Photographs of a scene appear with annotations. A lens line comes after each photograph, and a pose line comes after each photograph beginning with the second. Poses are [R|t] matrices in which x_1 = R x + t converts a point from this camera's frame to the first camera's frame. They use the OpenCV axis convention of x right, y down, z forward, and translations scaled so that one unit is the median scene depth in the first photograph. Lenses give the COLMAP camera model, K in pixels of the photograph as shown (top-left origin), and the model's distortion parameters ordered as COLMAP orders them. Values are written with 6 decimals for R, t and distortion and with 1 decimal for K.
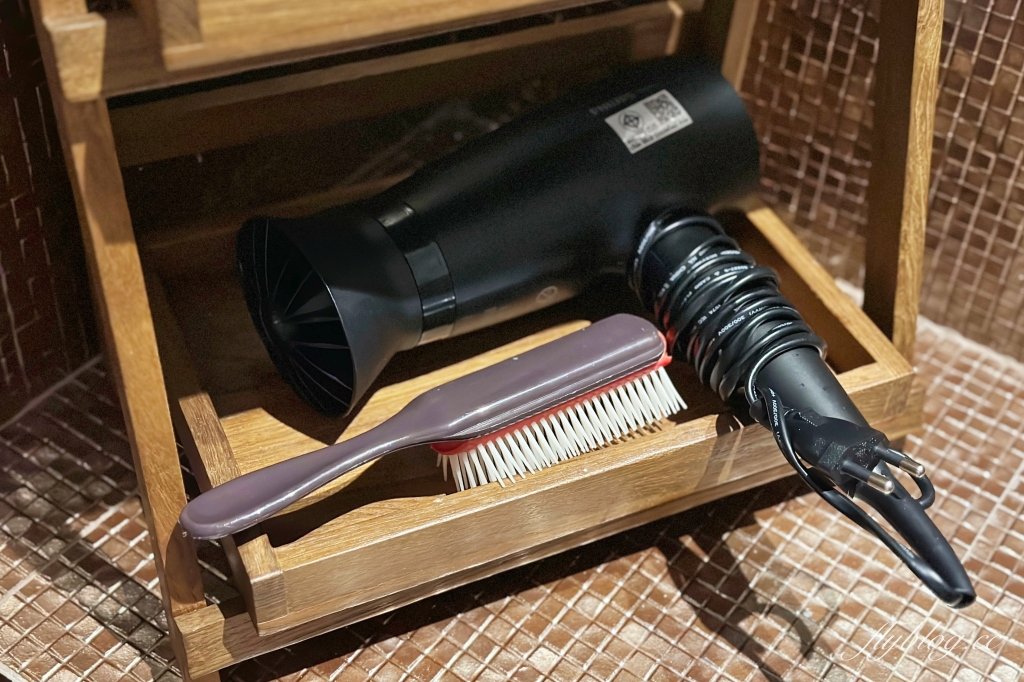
lens RADIAL K [[1511.2, 0, 512.0], [0, 1511.2, 341.0], [0, 0, 1]] dist [0.004399, -0.003158]
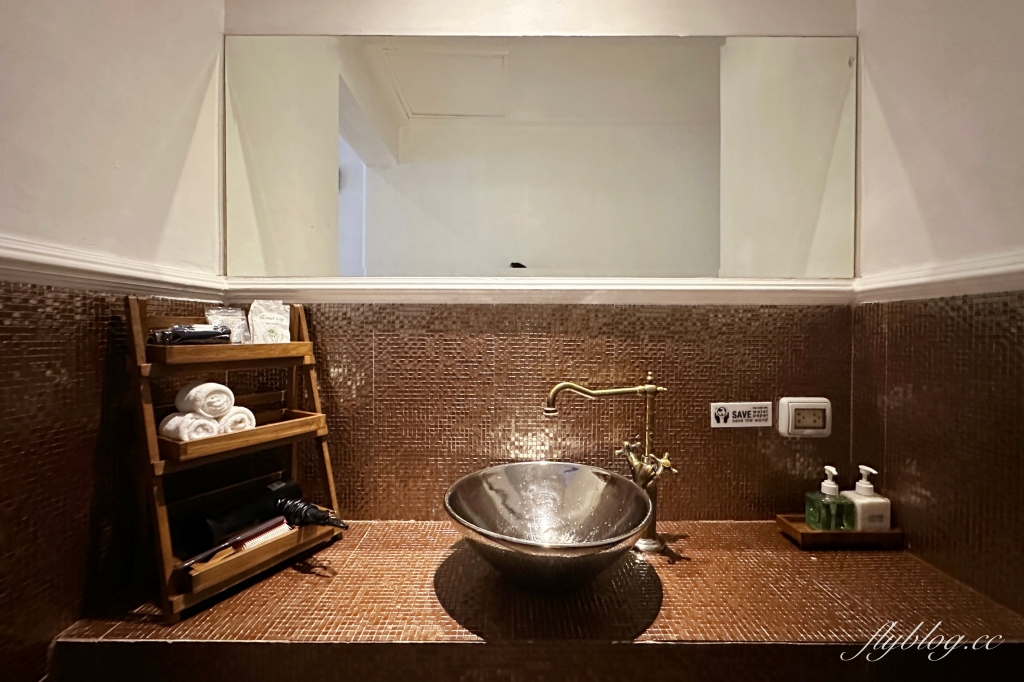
lens RADIAL K [[424.9, 0, 512.0], [0, 424.9, 341.0], [0, 0, 1]] dist [-0.000915, -0.000094]
pose [[0.818811, -0.060502, 0.570866, -0.057605], [0.427233, 0.728432, -0.535592, 0.673278], [-0.383433, 0.682441, 0.622297, -0.636305]]
